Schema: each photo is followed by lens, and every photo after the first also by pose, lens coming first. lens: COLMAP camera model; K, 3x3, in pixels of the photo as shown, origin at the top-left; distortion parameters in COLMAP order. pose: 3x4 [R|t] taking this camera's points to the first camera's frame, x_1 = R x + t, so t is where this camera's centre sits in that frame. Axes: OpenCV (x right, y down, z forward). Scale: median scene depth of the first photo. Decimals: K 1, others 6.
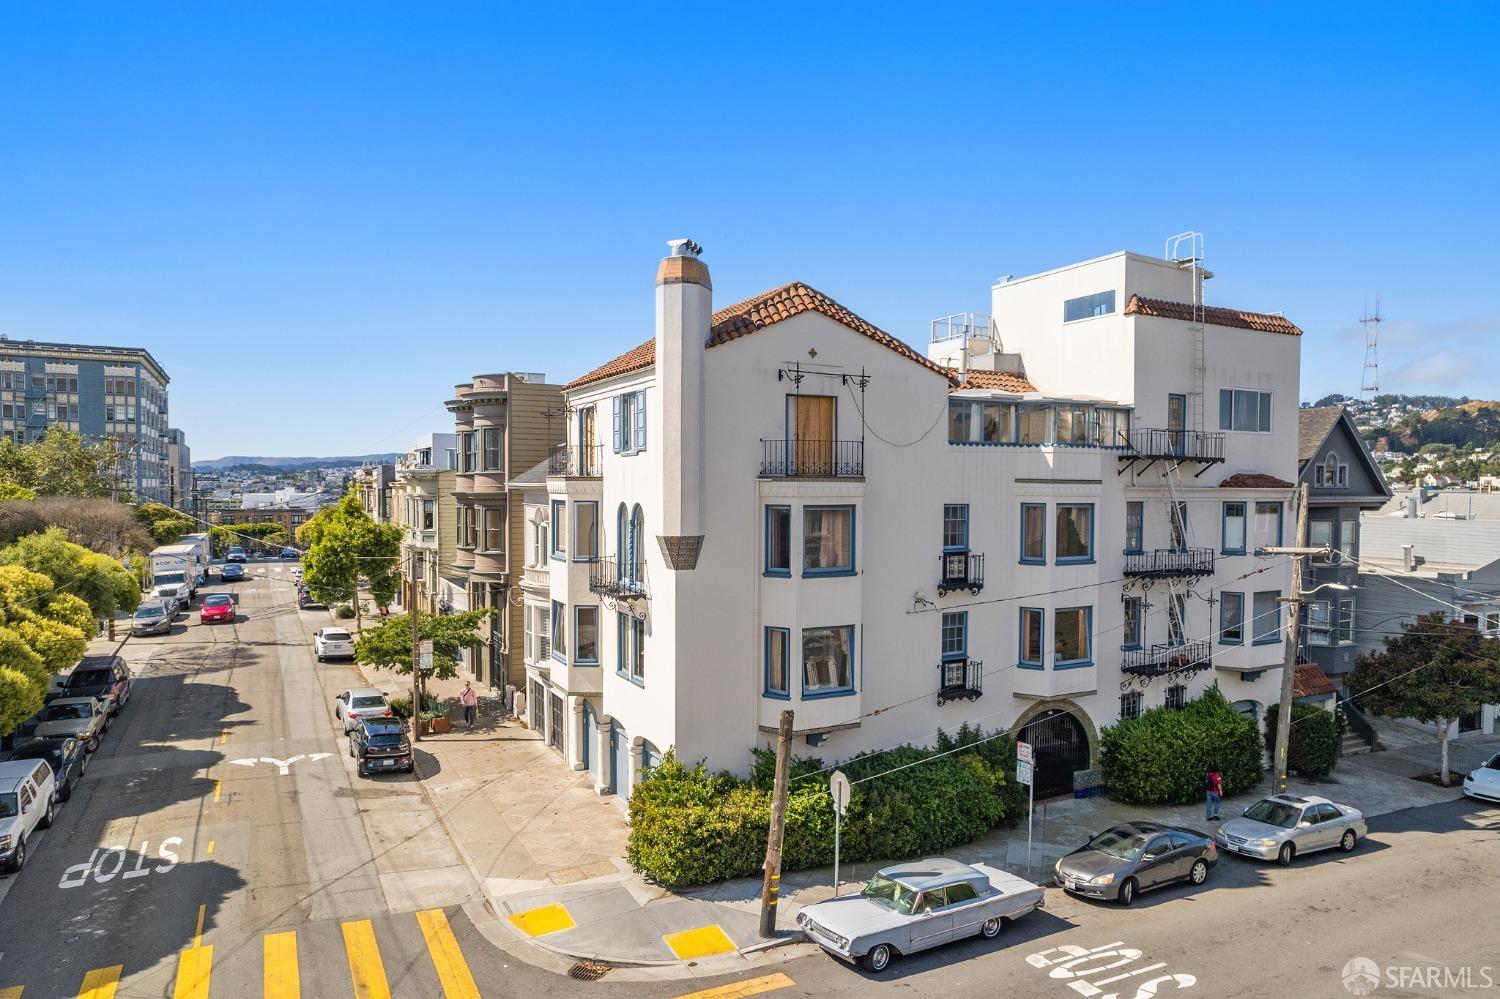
lens RADIAL K [[961.5, 0, 746.1], [0, 961.5, 522.2], [0, 0, 1]] dist [-0.063641, 0.057915]
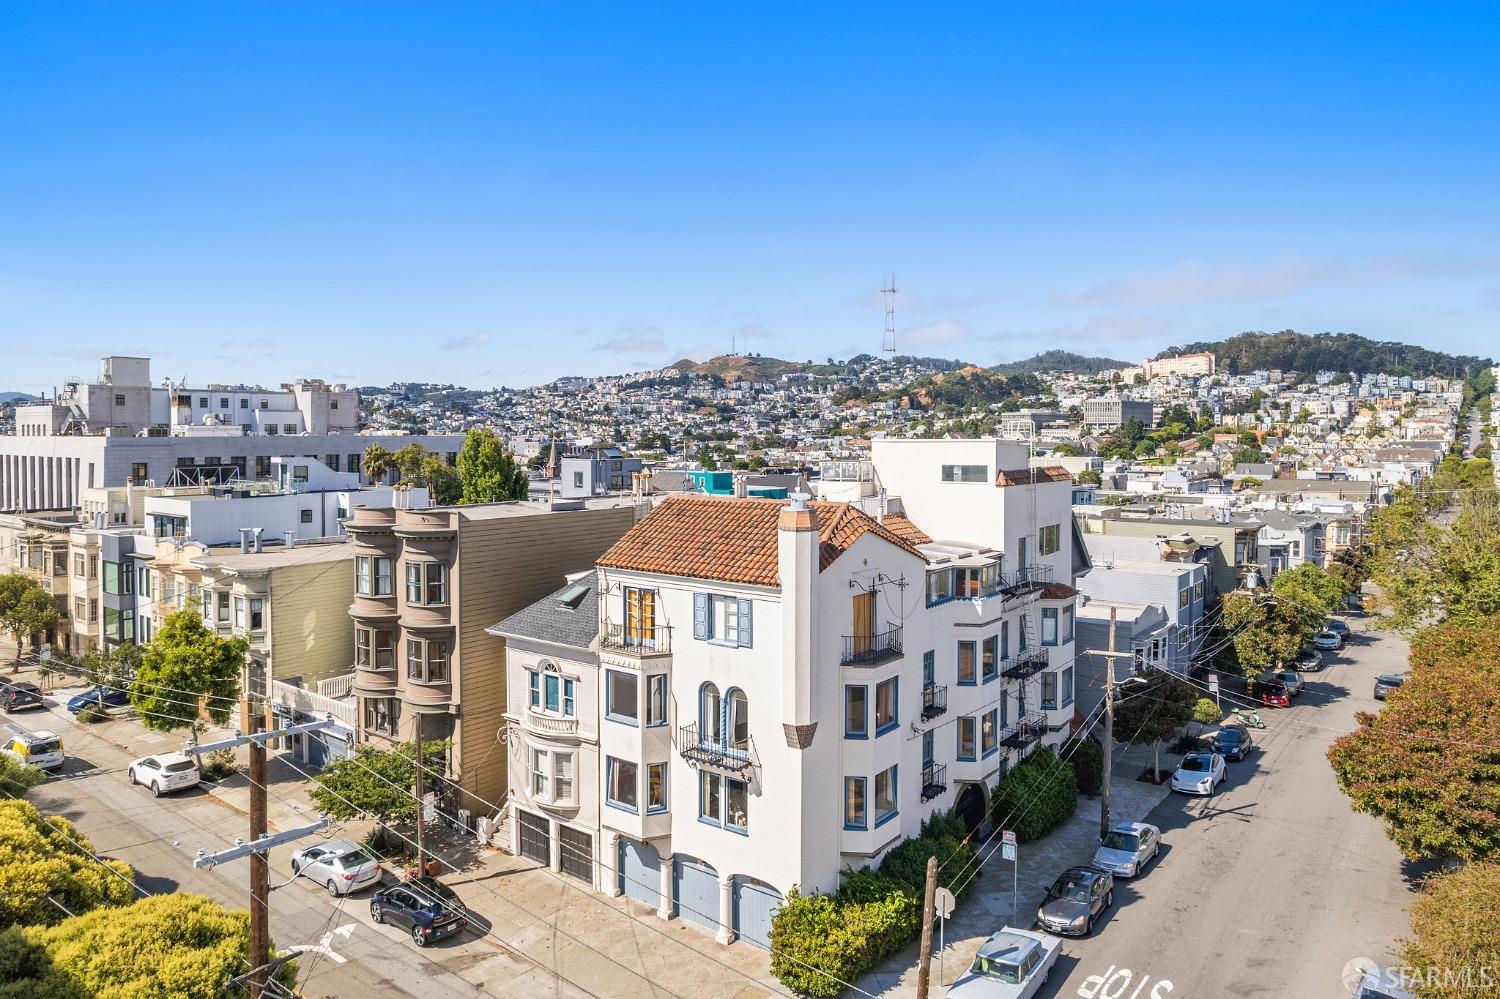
lens RADIAL K [[982.6, 0, 750.1], [0, 982.6, 460.7], [0, 0, 1]] dist [-0.065498, 0.050235]
pose [[0.903252, -0.015228, 0.428841, -0.571639], [0.019818, 0.999784, -0.006240, -0.273429], [-0.428653, 0.014135, 0.903359, -0.131424]]
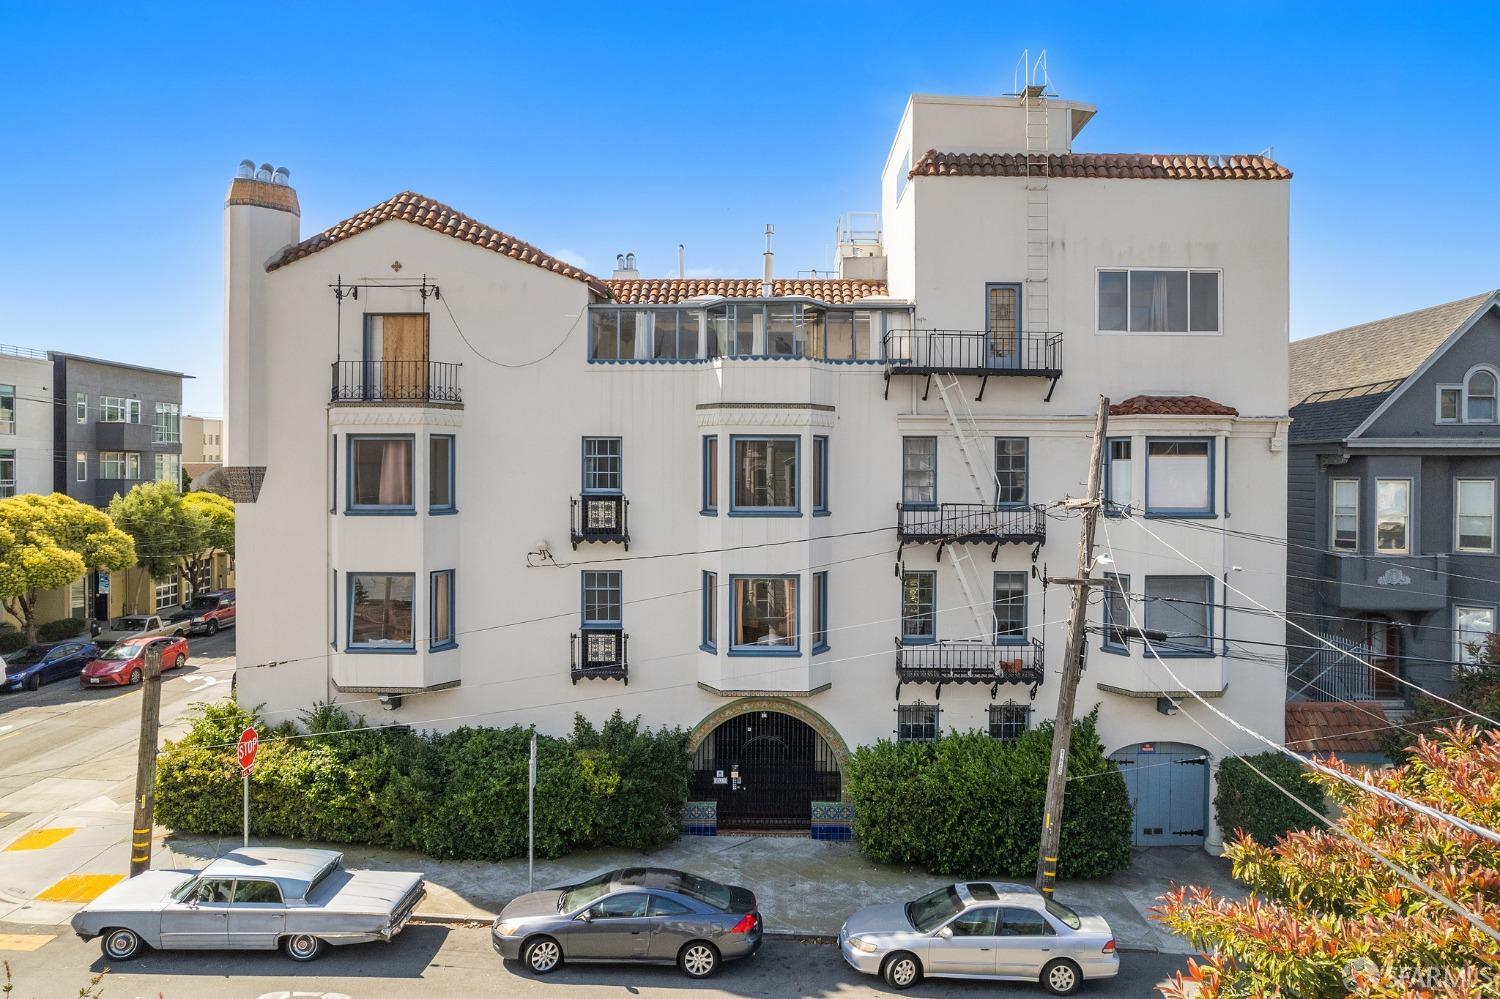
lens RADIAL K [[982.6, 0, 750.1], [0, 982.6, 460.7], [0, 0, 1]] dist [-0.065498, 0.050235]
pose [[0.883260, 0.000981, -0.468882, 0.694402], [-0.019119, 0.999242, -0.033923, 0.026498], [0.468493, 0.038927, 0.882609, 0.317094]]
